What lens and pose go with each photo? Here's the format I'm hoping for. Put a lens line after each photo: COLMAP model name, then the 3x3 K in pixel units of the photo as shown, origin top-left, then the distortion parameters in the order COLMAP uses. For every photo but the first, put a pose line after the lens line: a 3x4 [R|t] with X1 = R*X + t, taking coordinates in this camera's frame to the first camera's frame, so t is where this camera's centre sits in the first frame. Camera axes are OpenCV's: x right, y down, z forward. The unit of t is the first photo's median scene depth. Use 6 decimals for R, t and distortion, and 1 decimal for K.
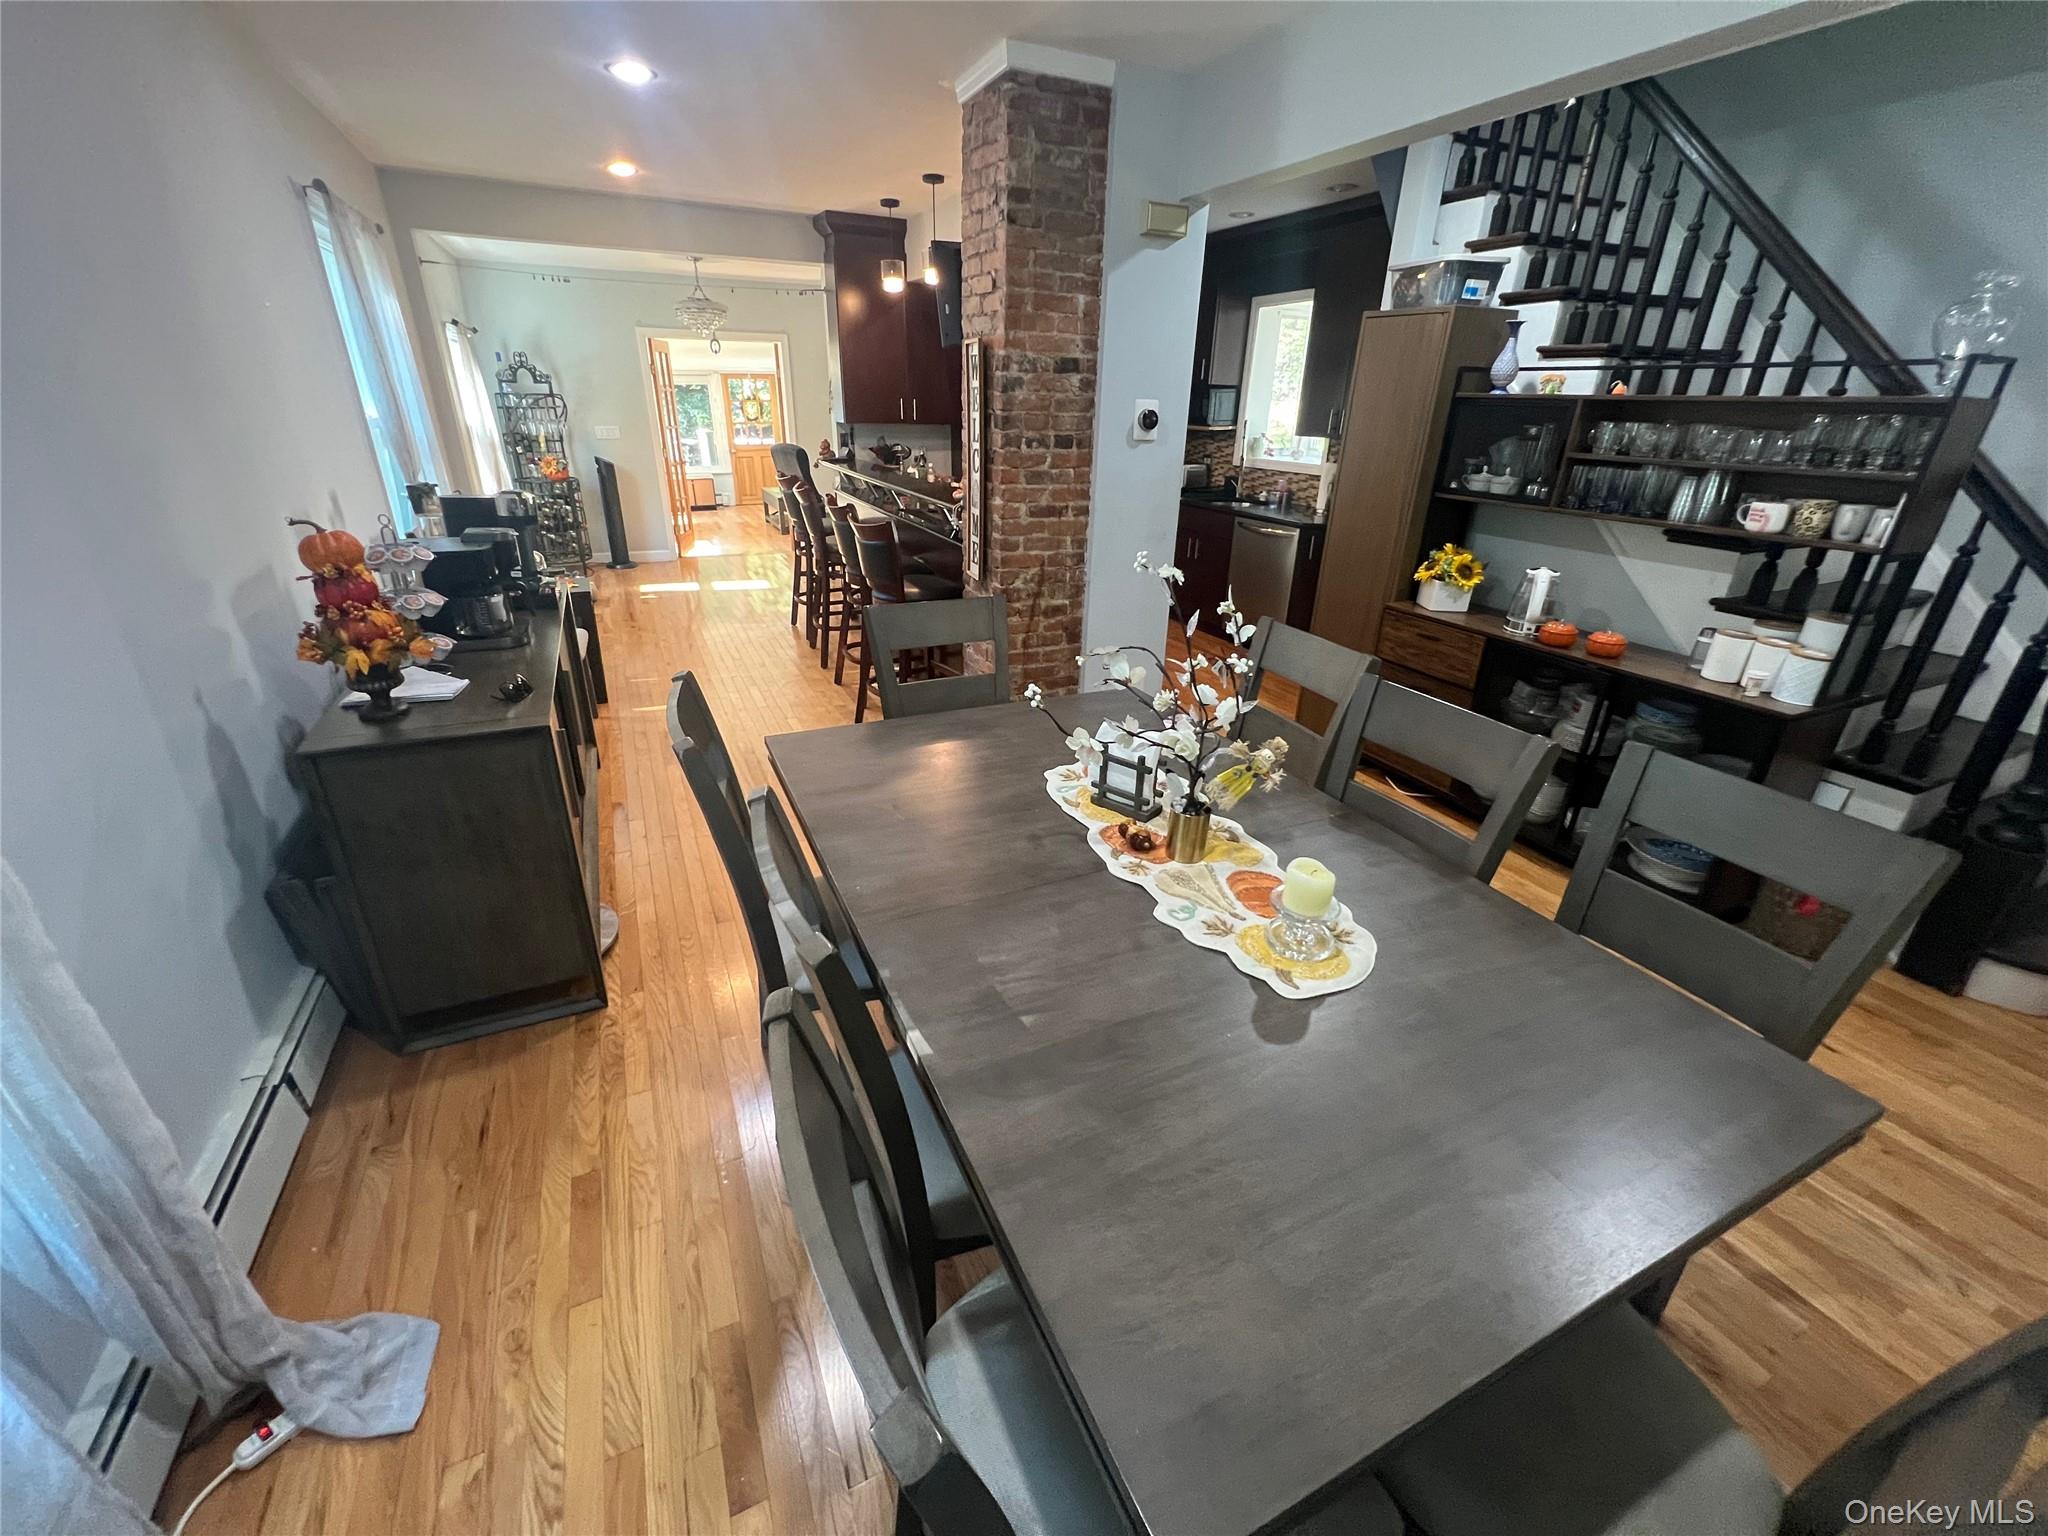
lens RADIAL K [[825.2, 0, 1027.6], [0, 825.2, 765.3], [0, 0, 1]] dist [-0.001912, 0.001001]
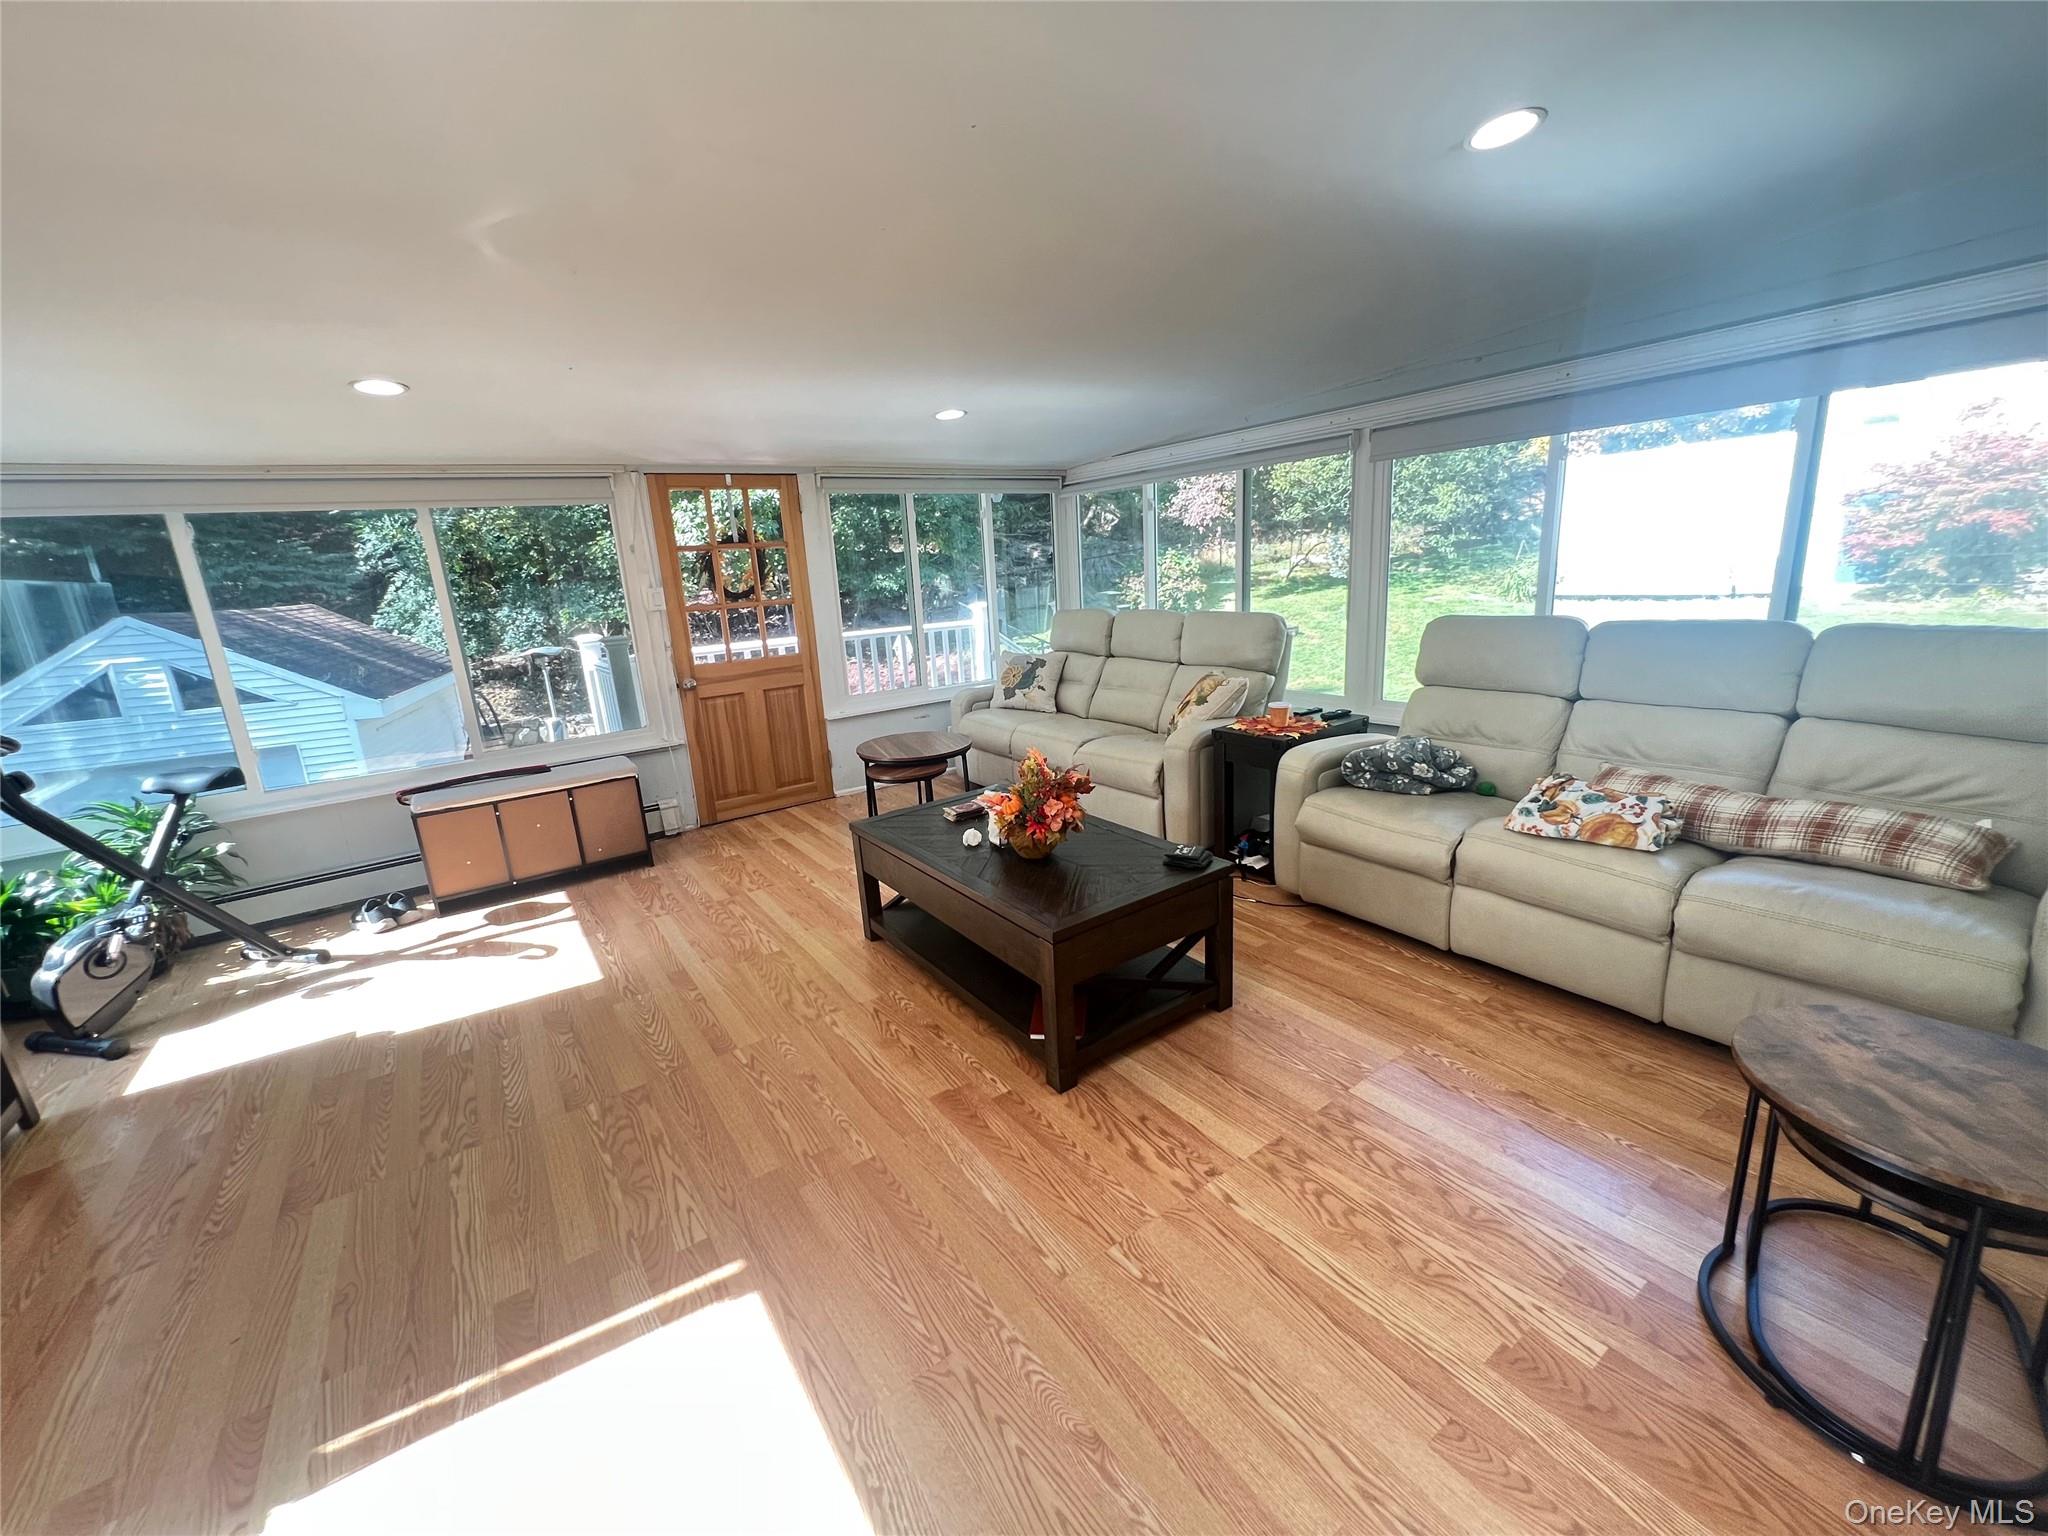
lens RADIAL K [[825.2, 0, 1022.8], [0, 825.2, 764.1], [0, 0, 1]] dist [-0.001912, 0.001001]
pose [[0.985147, -0.106549, 0.134658, -0.524092], [0.130207, 0.974771, -0.181293, -0.519496], [-0.111944, 0.196134, 0.974166, 1.267805]]
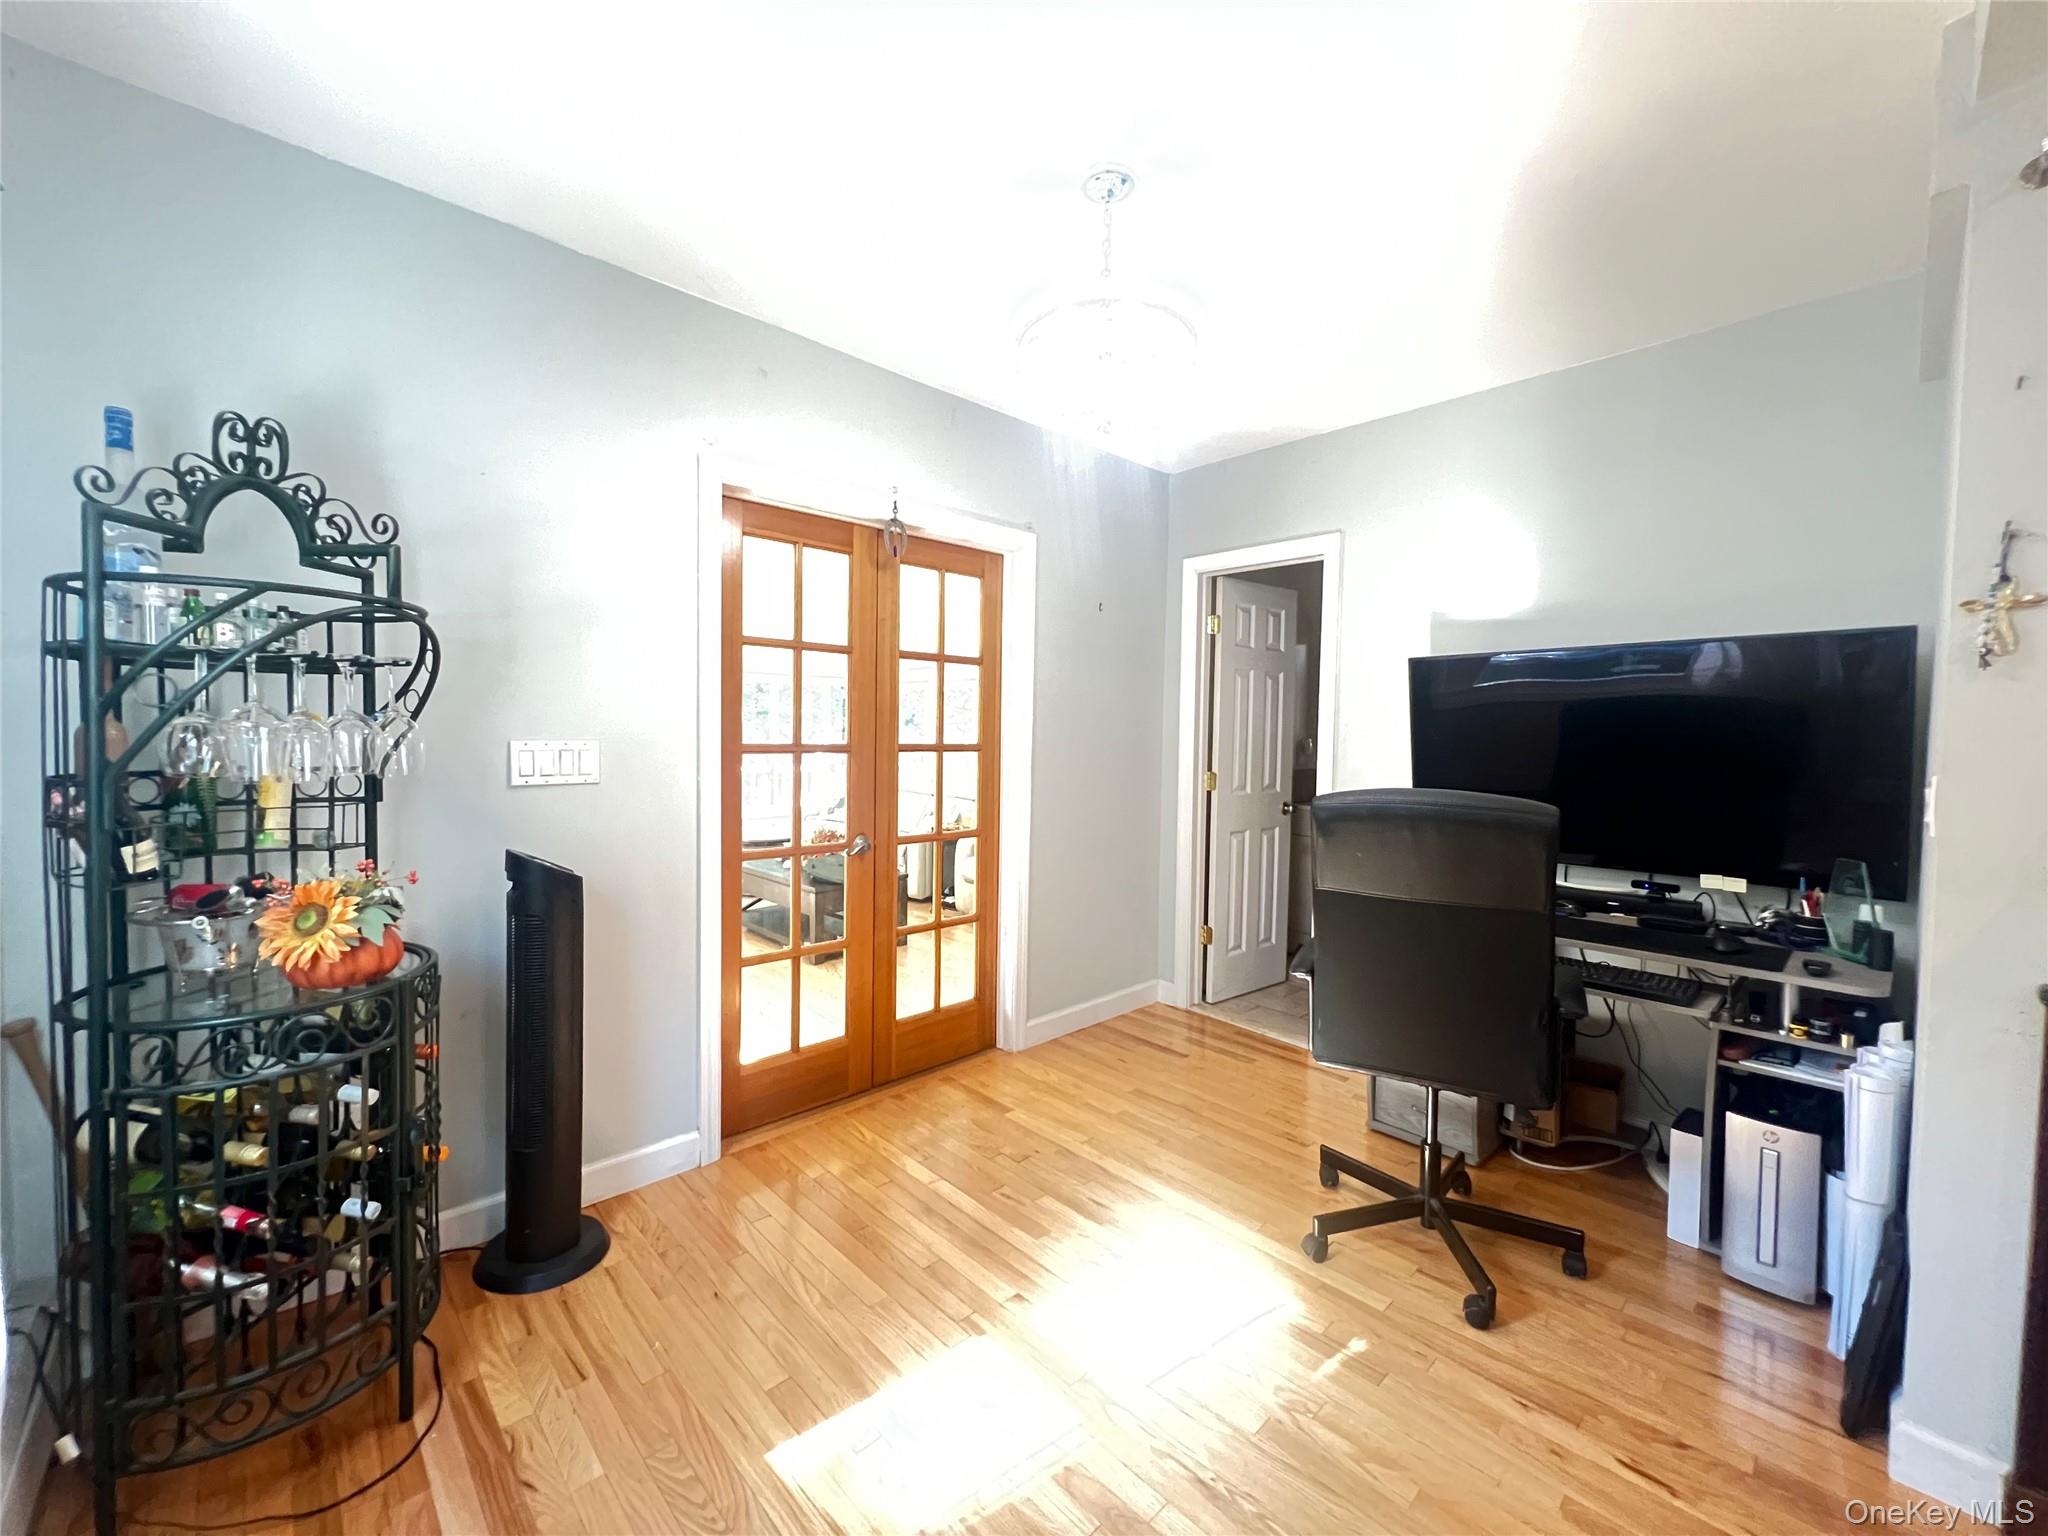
lens RADIAL K [[825.2, 0, 1021.2], [0, 825.2, 755.7], [0, 0, 1]] dist [-0.001912, 0.001001]
pose [[0.950927, -0.028970, 0.308057, -0.534350], [0.141638, 0.925926, -0.350141, -0.343433], [-0.275094, 0.376591, 0.884592, 0.852270]]
